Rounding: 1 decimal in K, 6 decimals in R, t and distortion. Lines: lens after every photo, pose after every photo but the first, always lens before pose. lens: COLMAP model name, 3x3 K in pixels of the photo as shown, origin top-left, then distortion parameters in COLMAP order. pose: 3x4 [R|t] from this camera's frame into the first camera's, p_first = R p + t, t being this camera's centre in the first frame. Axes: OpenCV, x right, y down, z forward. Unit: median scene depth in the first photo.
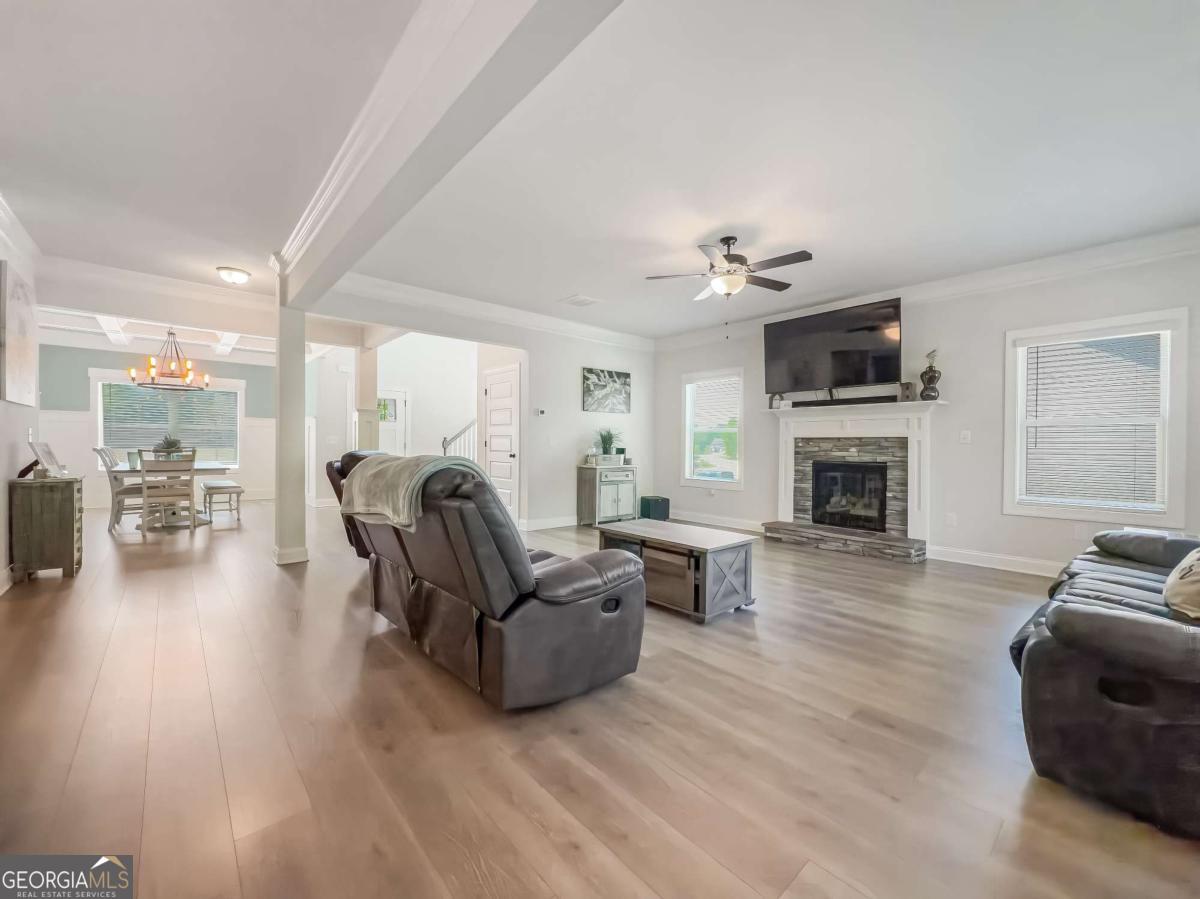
lens RADIAL K [[482.7, 0, 599.3], [0, 482.7, 445.2], [0, 0, 1]] dist [0.001890, 0.001695]
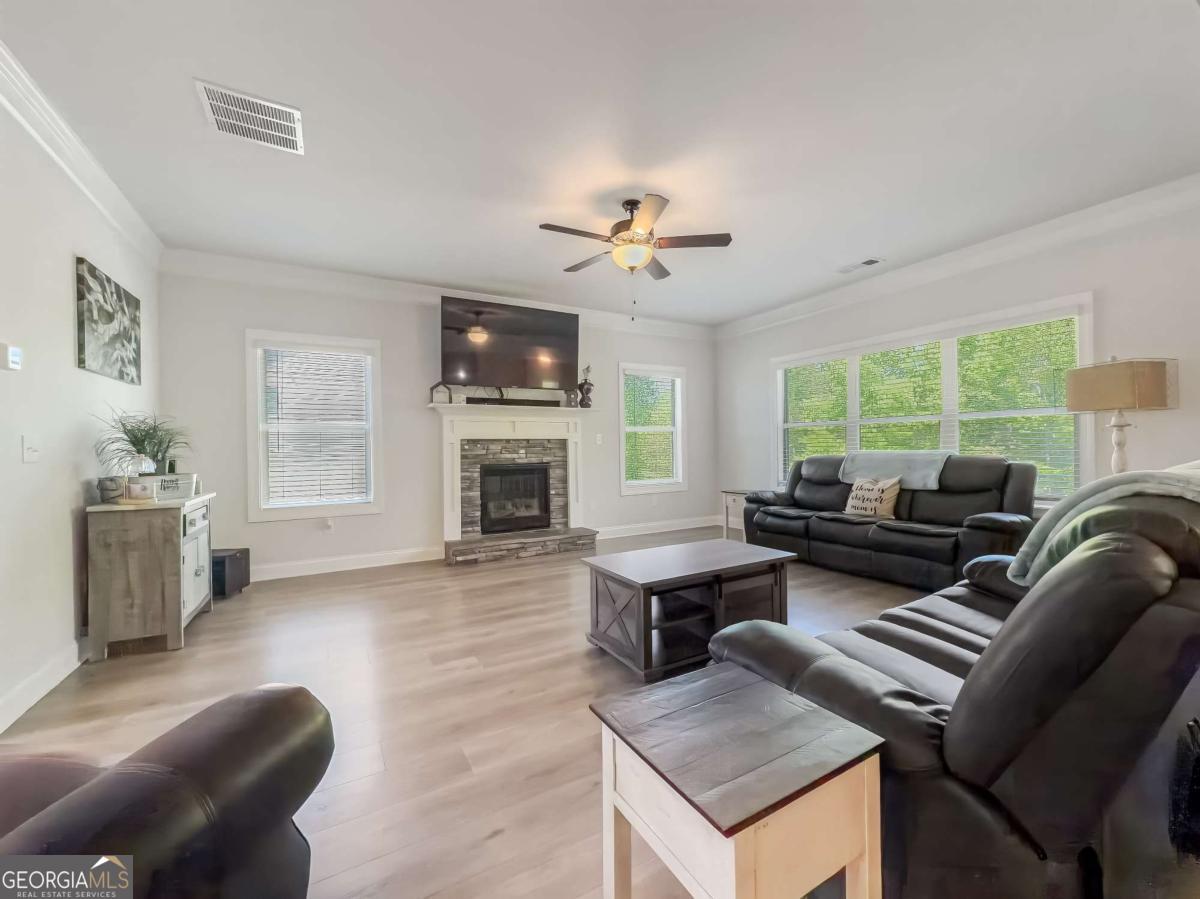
lens RADIAL K [[482.7, 0, 603.4], [0, 482.7, 445.1], [0, 0, 1]] dist [0.001890, 0.001695]
pose [[0.207987, -0.005373, 0.978117, -0.405980], [0.016787, 0.999857, 0.001923, -0.002809], [-0.977987, 0.016019, 0.208048, 0.622632]]
